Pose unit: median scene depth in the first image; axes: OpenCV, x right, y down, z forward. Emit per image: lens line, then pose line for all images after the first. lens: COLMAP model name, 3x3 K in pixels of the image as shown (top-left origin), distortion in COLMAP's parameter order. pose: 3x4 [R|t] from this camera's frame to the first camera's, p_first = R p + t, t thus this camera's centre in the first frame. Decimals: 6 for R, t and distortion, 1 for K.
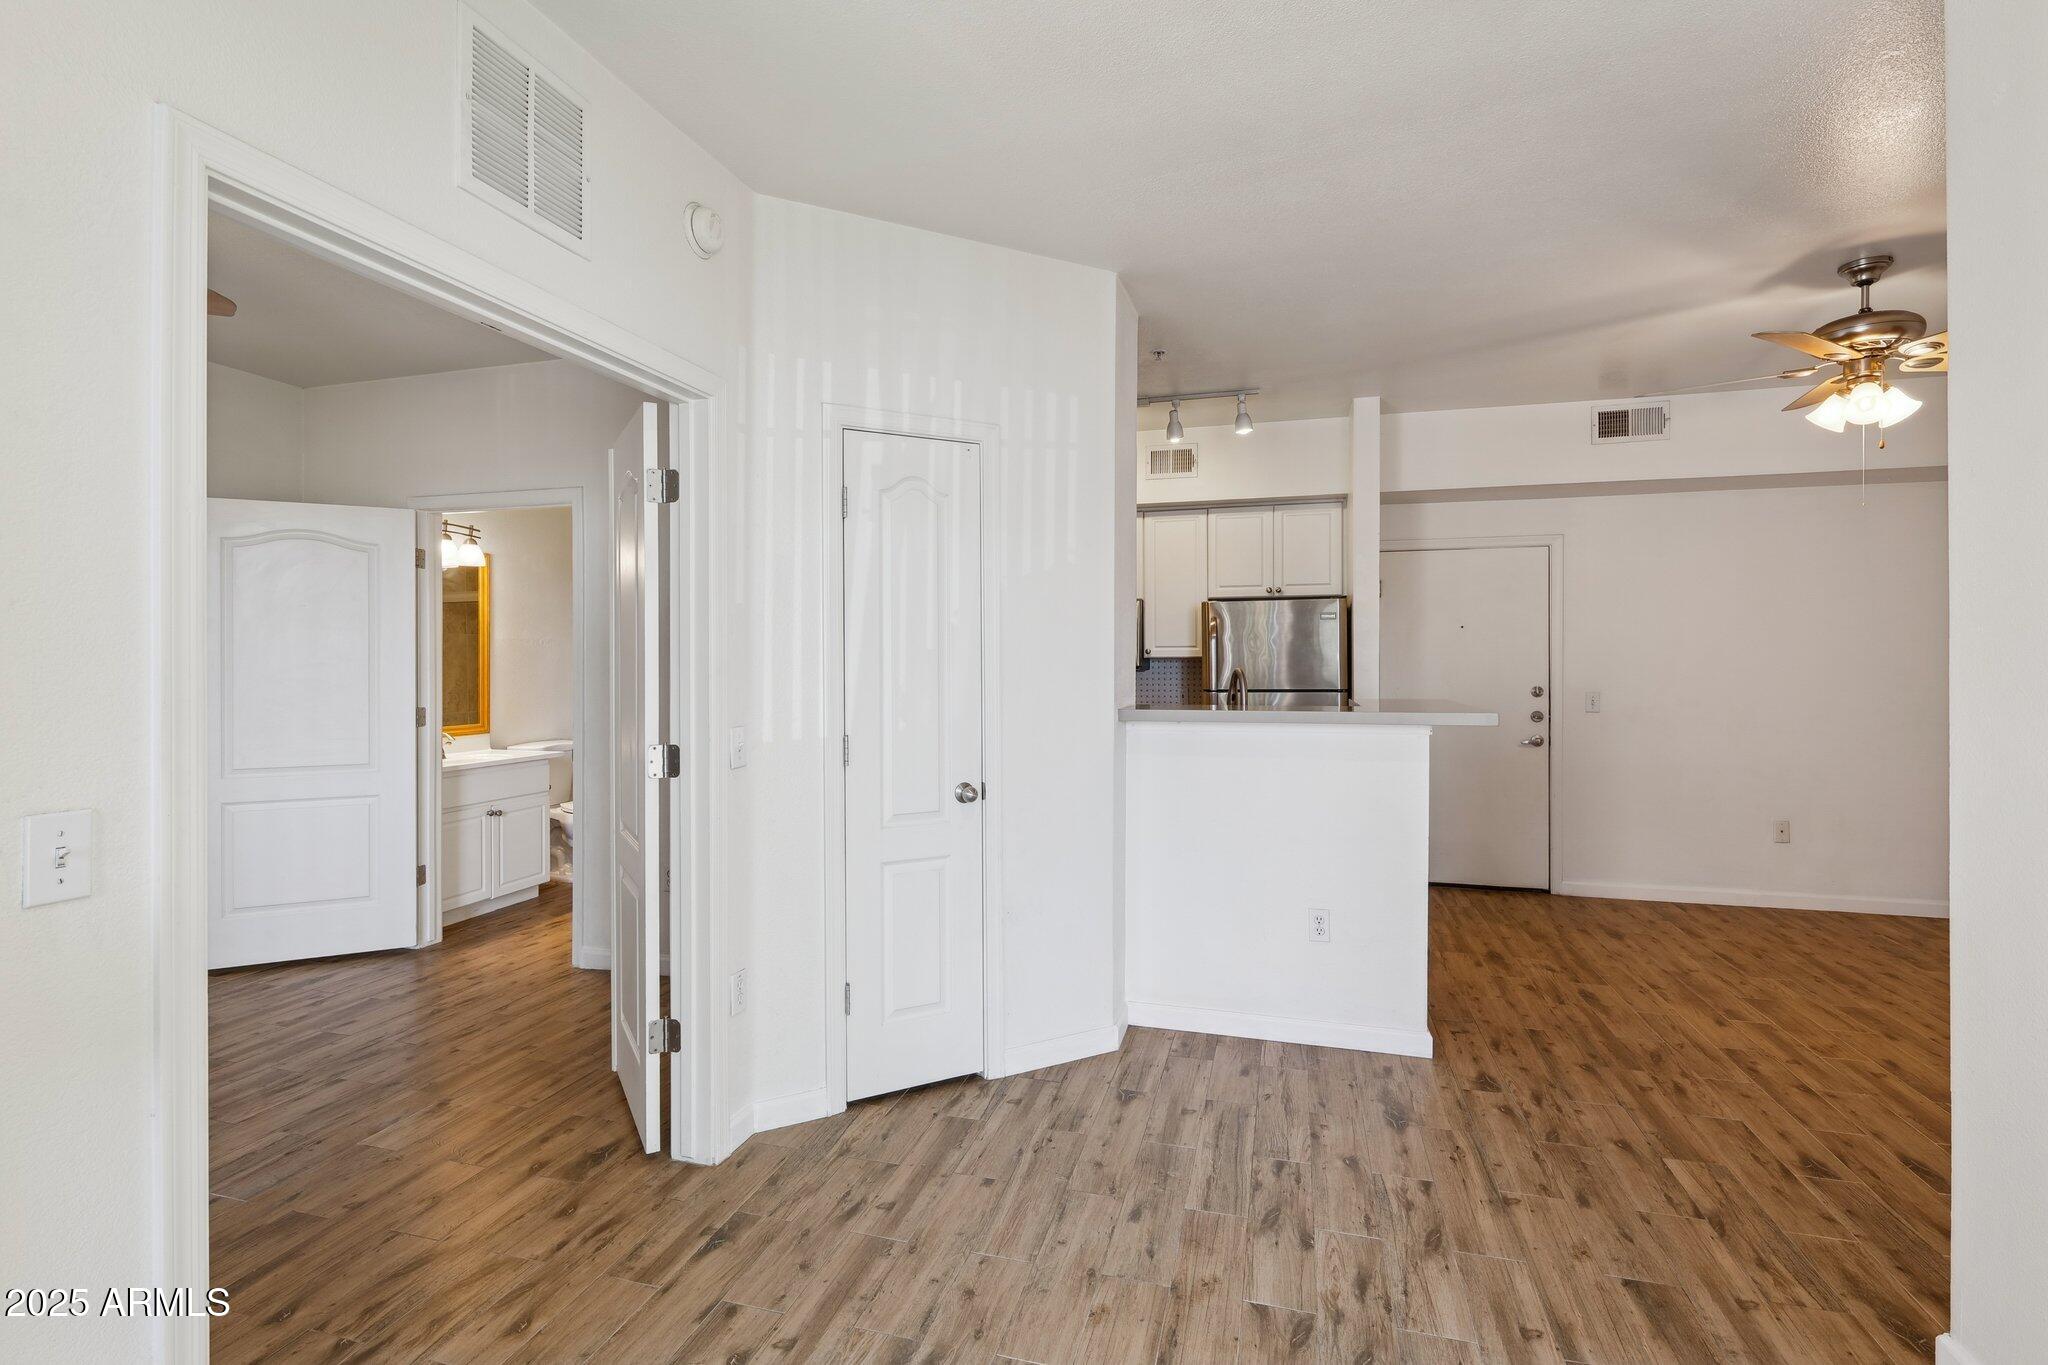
lens RADIAL K [[946.1, 0, 1011.6], [0, 946.1, 662.3], [0, 0, 1]] dist [-0.000602, -0.000461]
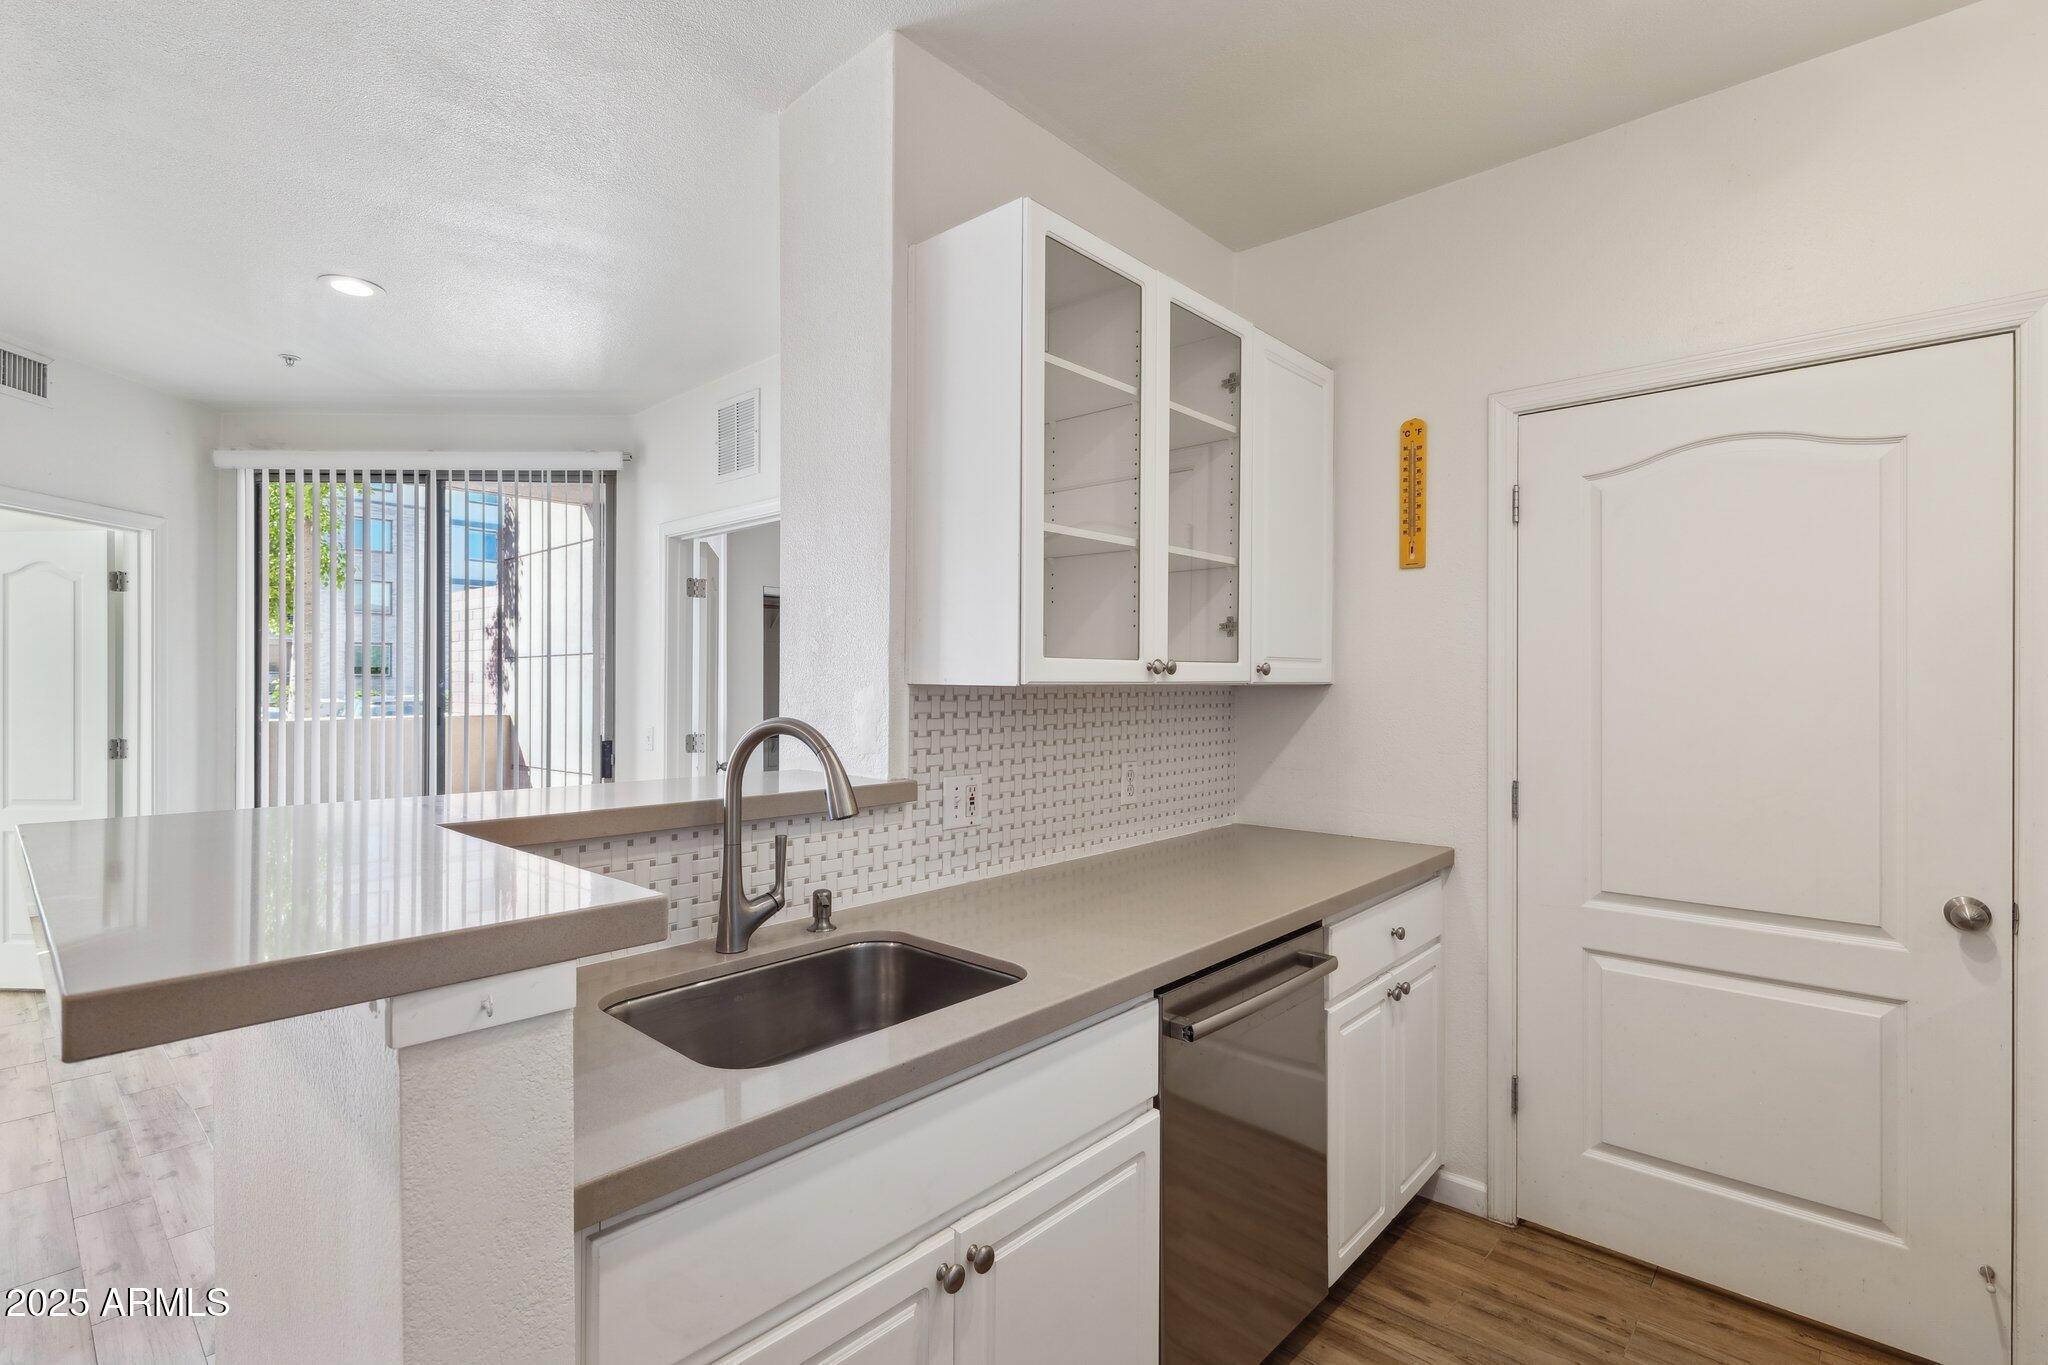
lens RADIAL K [[946.1, 0, 1015.7], [0, 946.1, 678.3], [0, 0, 1]] dist [-0.000602, -0.000461]
pose [[-0.438870, -0.004012, -0.898542, 0.665259], [-0.004621, 0.999987, -0.002208, -0.012491], [0.898539, 0.003183, -0.438883, 1.510030]]
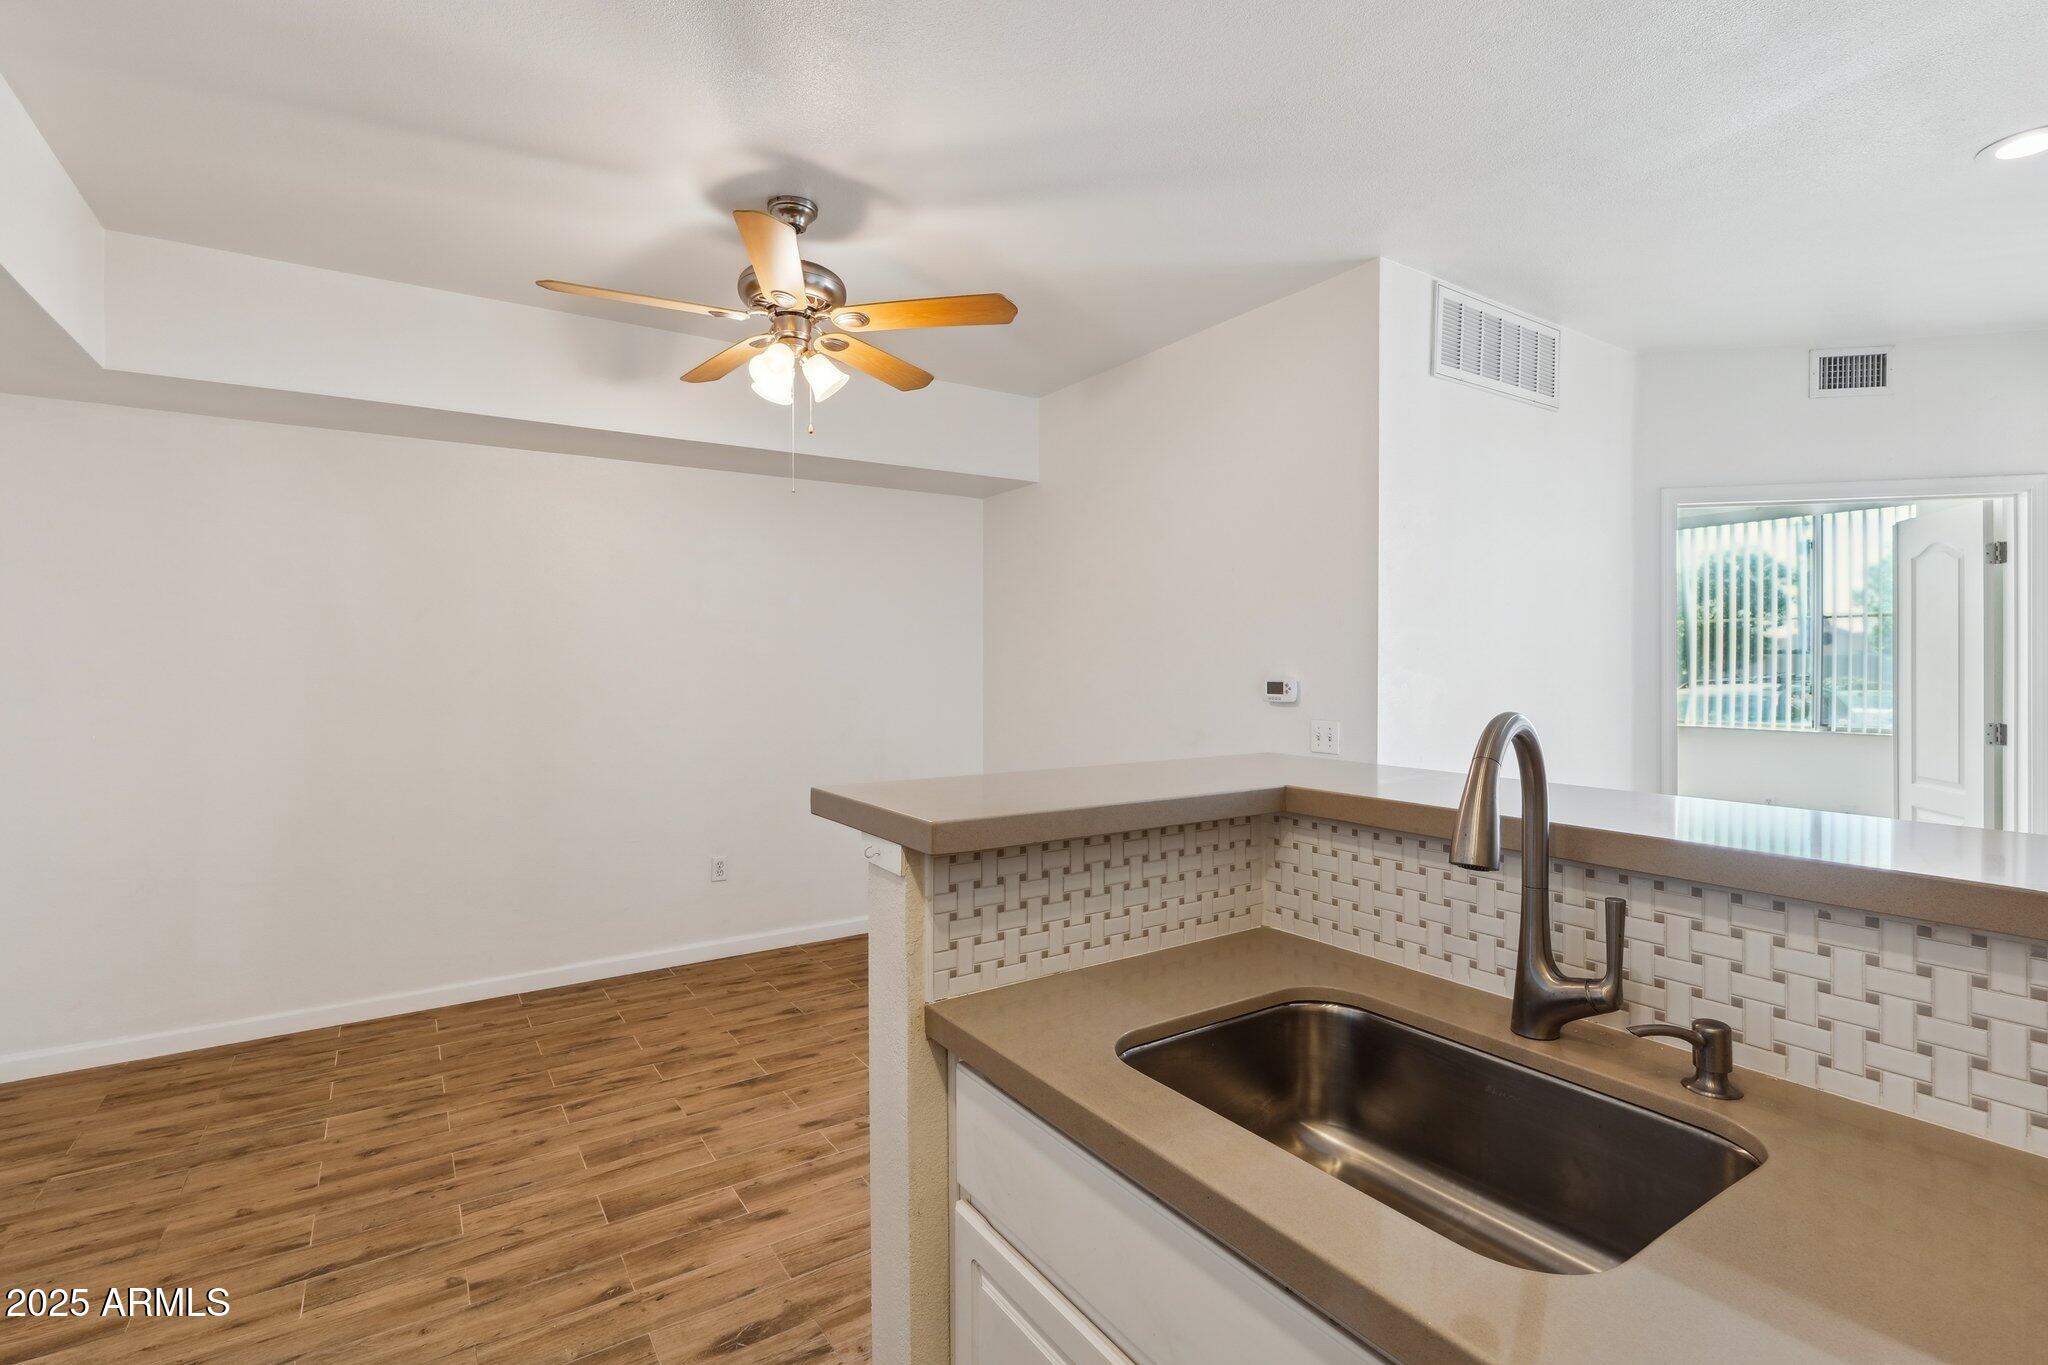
lens RADIAL K [[946.1, 0, 1011.0], [0, 946.1, 671.5], [0, 0, 1]] dist [-0.000602, -0.000461]
pose [[-0.762954, -0.000810, 0.646452, 0.208299], [0.006224, 0.999944, 0.008599, -0.010374], [-0.646423, 0.010584, -0.762906, 1.559056]]
